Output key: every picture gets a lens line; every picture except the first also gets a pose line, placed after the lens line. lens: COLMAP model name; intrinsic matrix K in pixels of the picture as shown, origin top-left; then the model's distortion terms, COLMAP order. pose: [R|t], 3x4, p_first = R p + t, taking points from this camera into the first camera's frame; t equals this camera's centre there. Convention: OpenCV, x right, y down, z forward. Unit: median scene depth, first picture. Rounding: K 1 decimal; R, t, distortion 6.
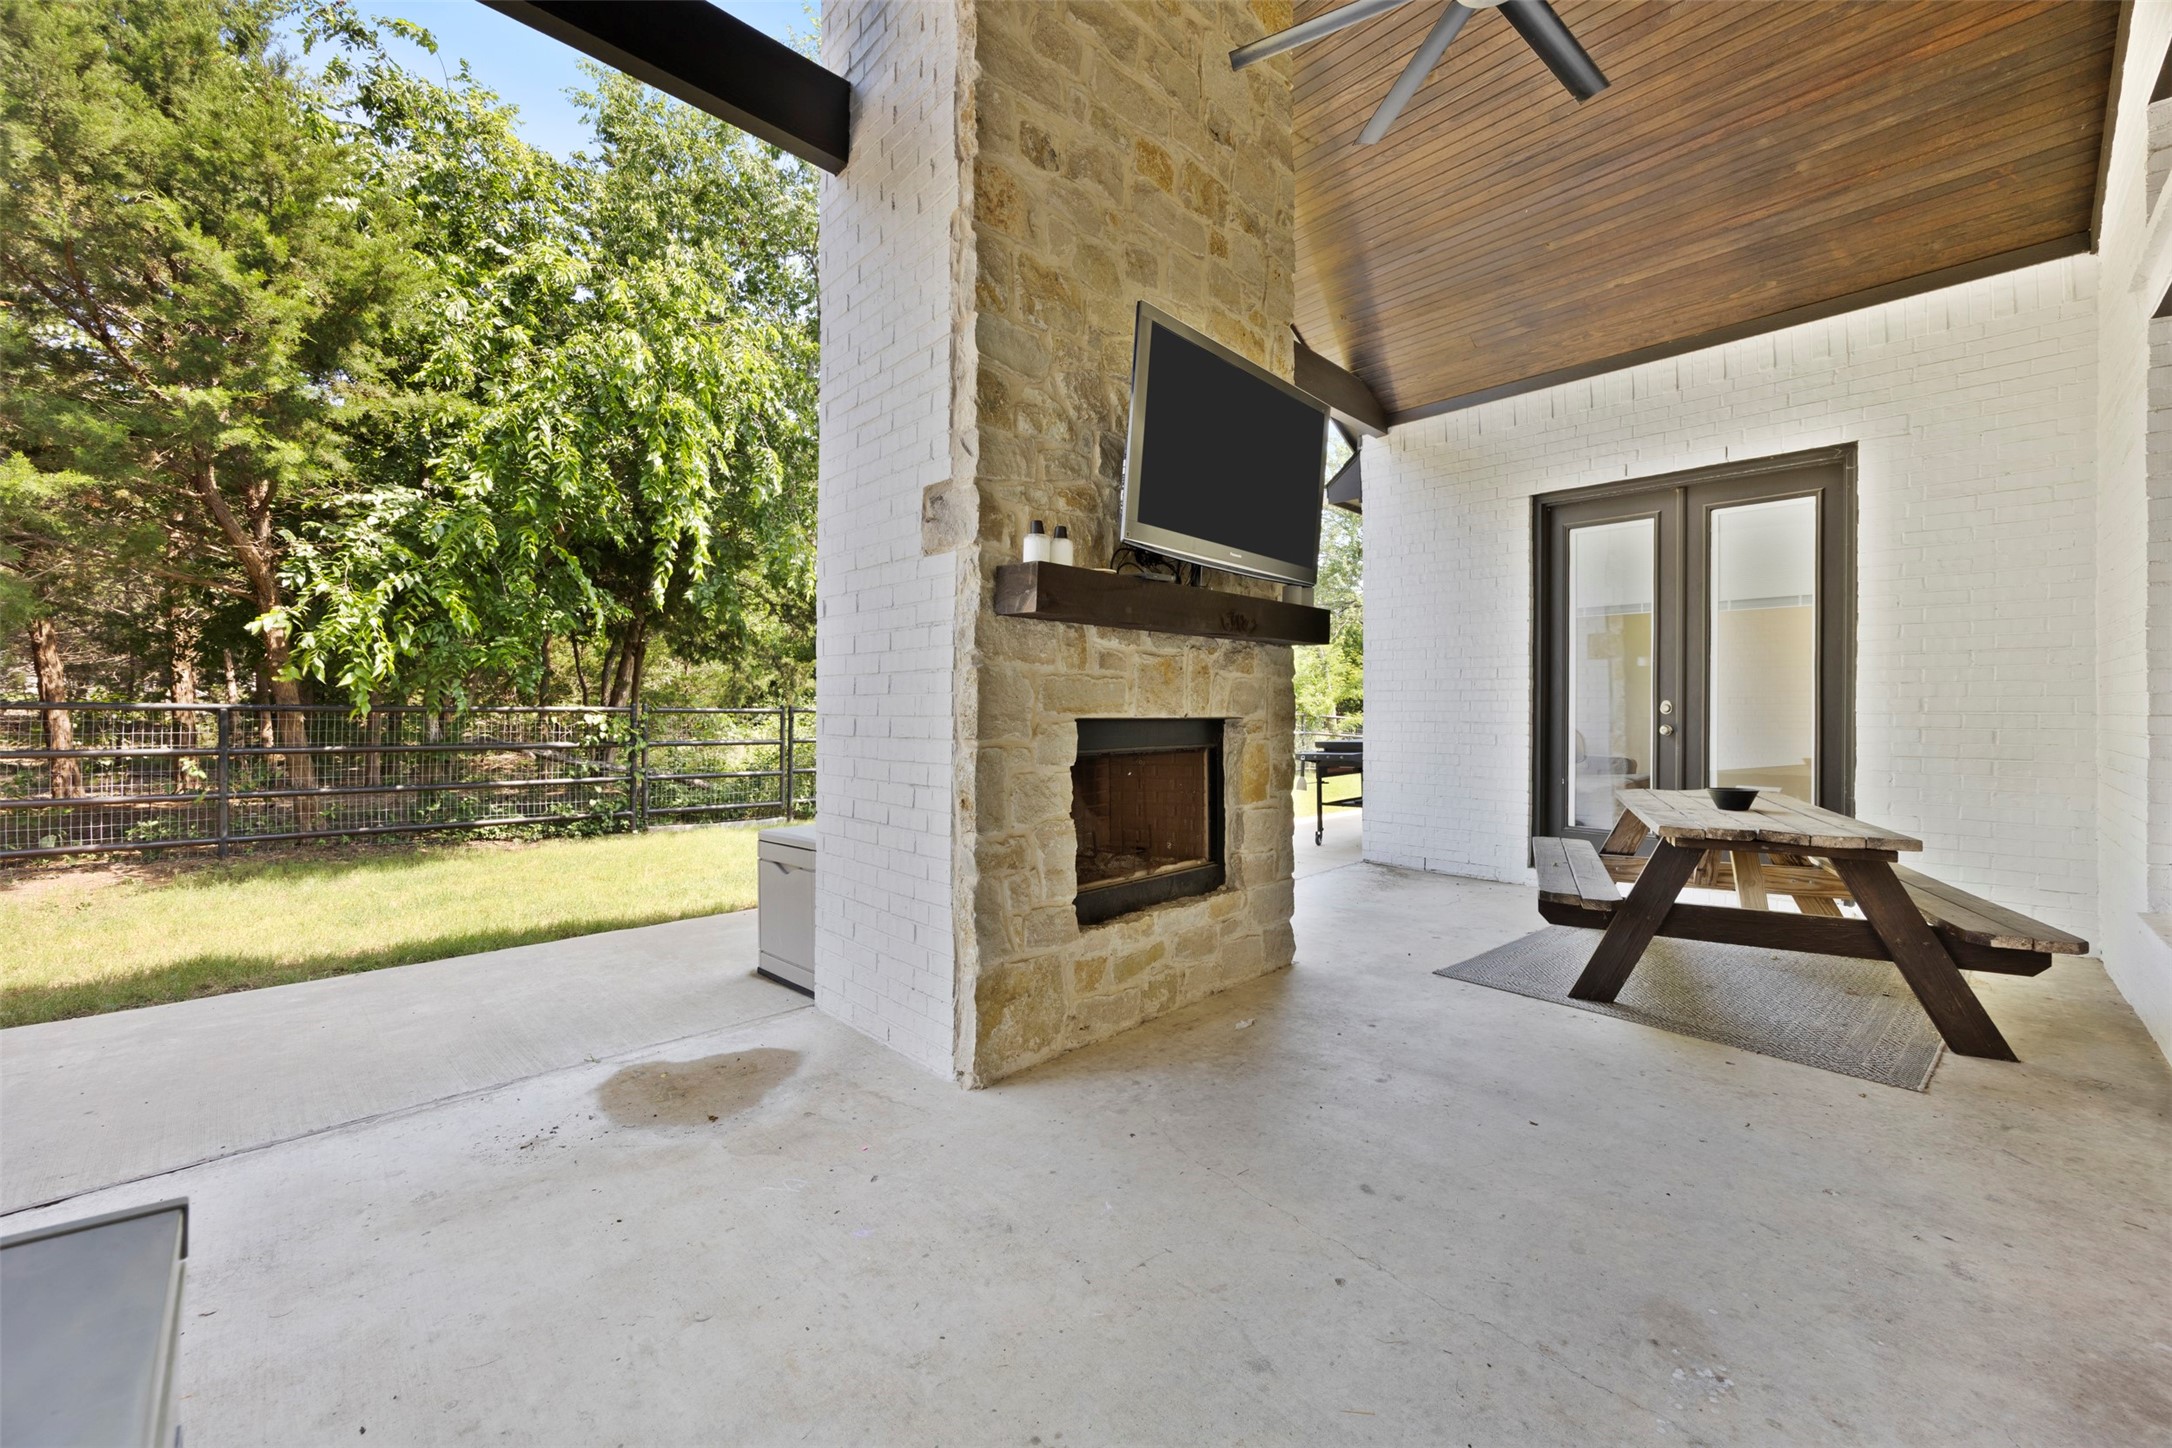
lens RADIAL K [[872.9, 0, 1080.9], [0, 872.9, 701.0], [0, 0, 1]] dist [-0.006729, 0.000350]
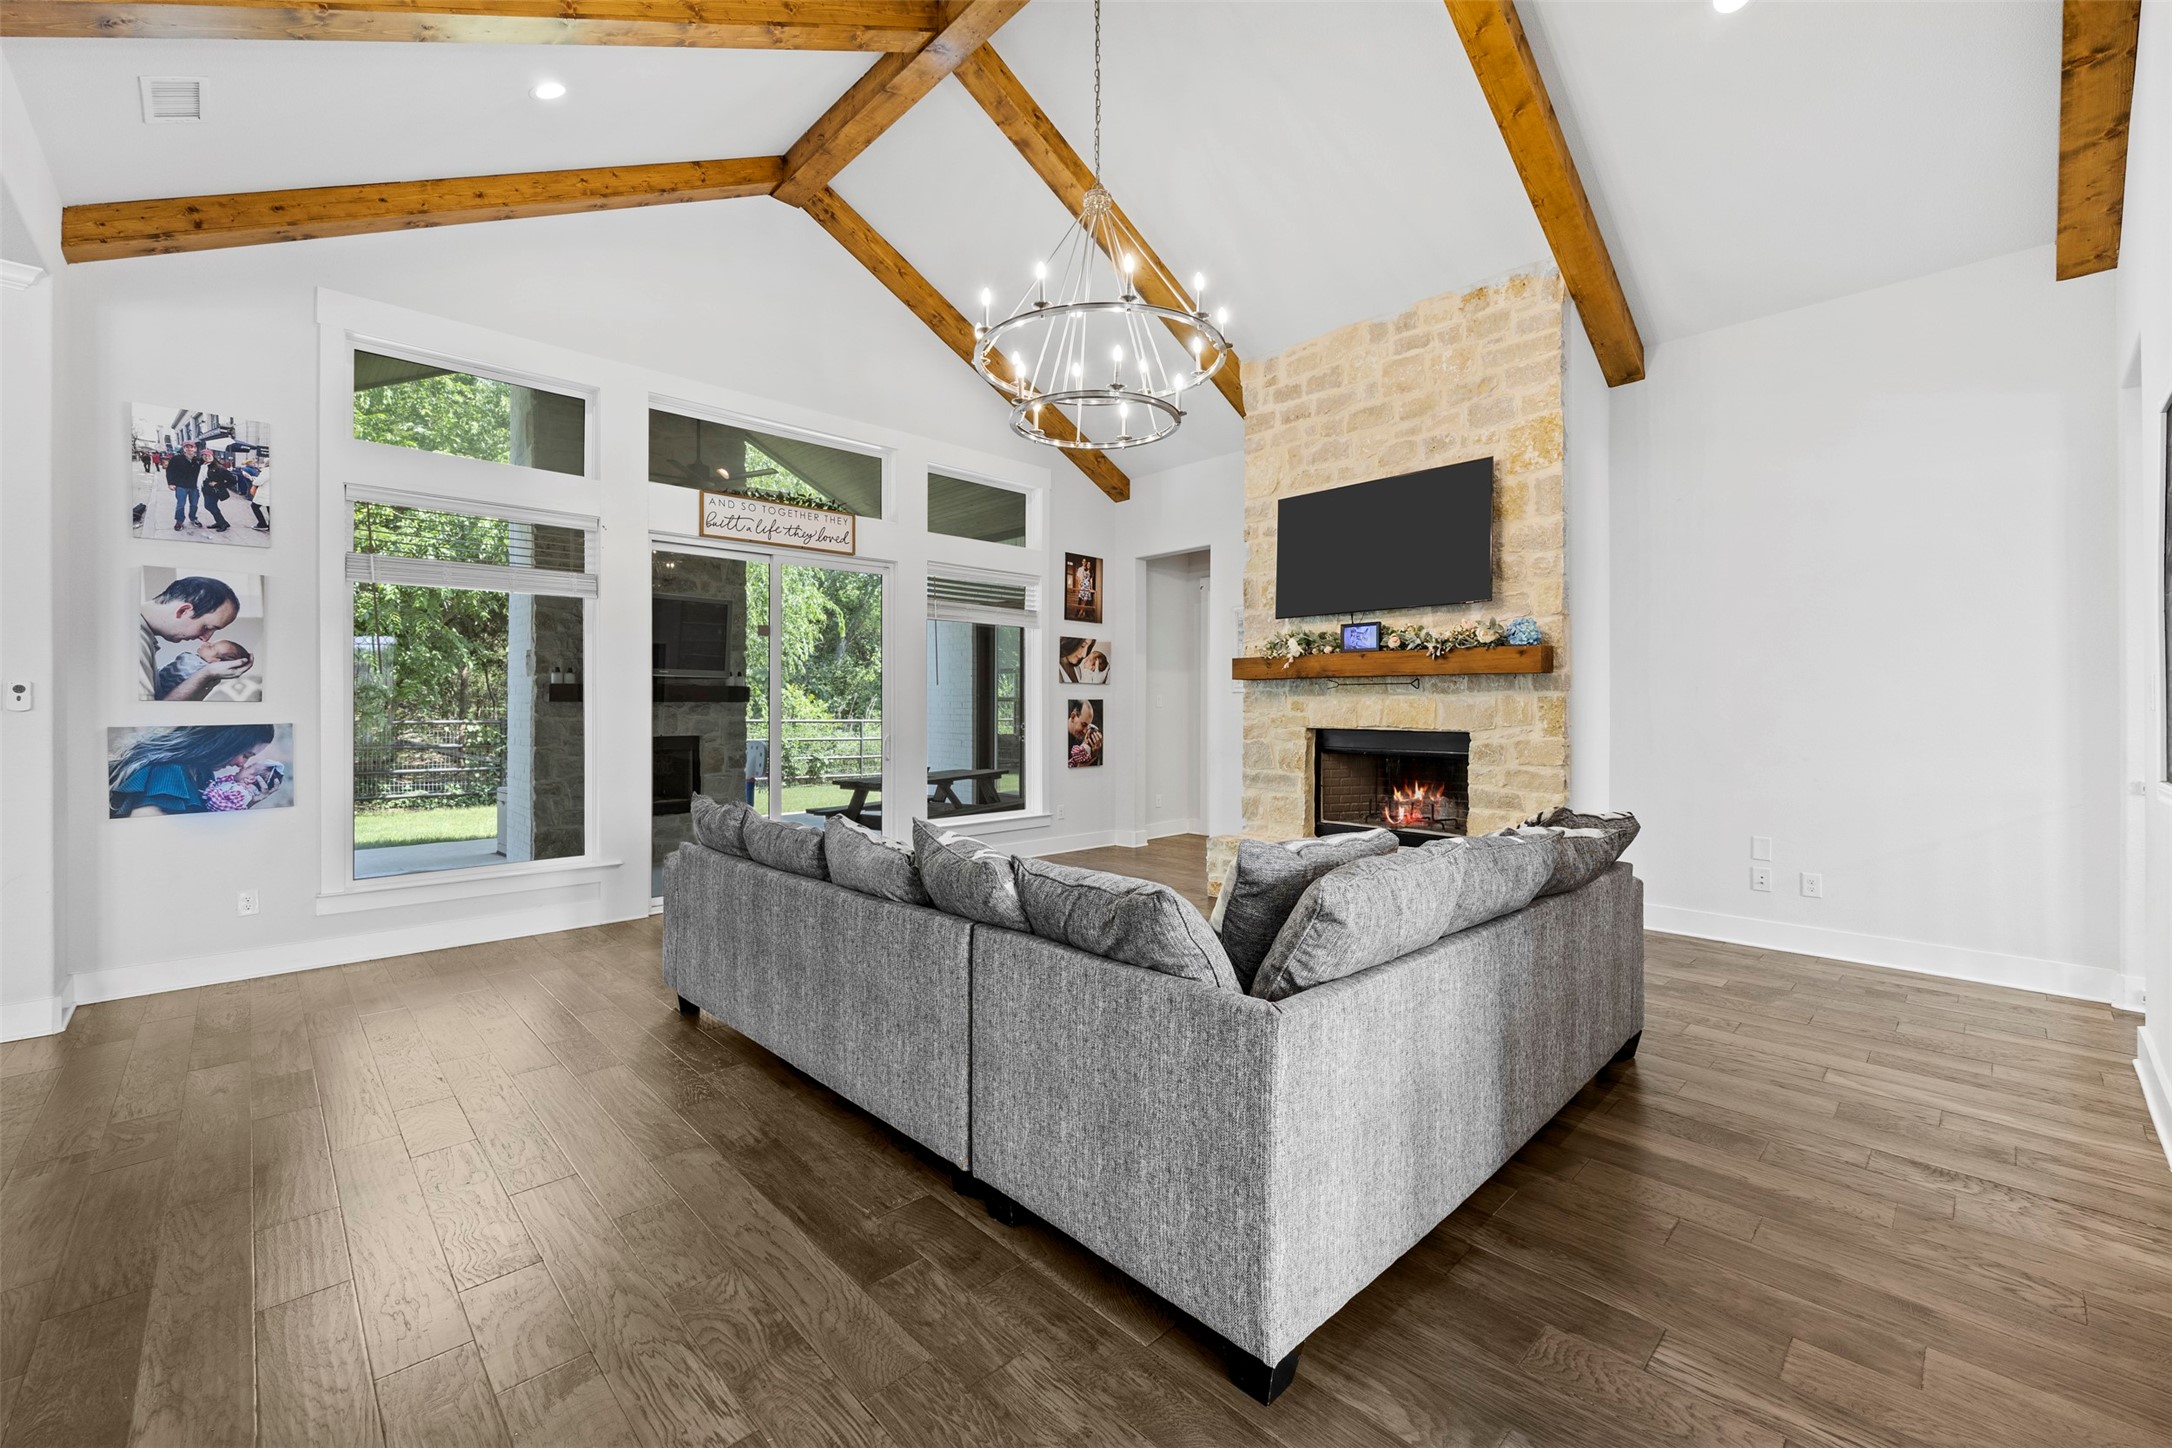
lens RADIAL K [[872.9, 0, 1076.8], [0, 872.9, 707.3], [0, 0, 1]] dist [-0.006729, 0.000350]
pose [[0.999899, -0.006778, 0.012500, 1.143891], [0.006648, 0.999924, 0.010431, -0.072407], [-0.012569, -0.010347, 0.999867, -1.299526]]
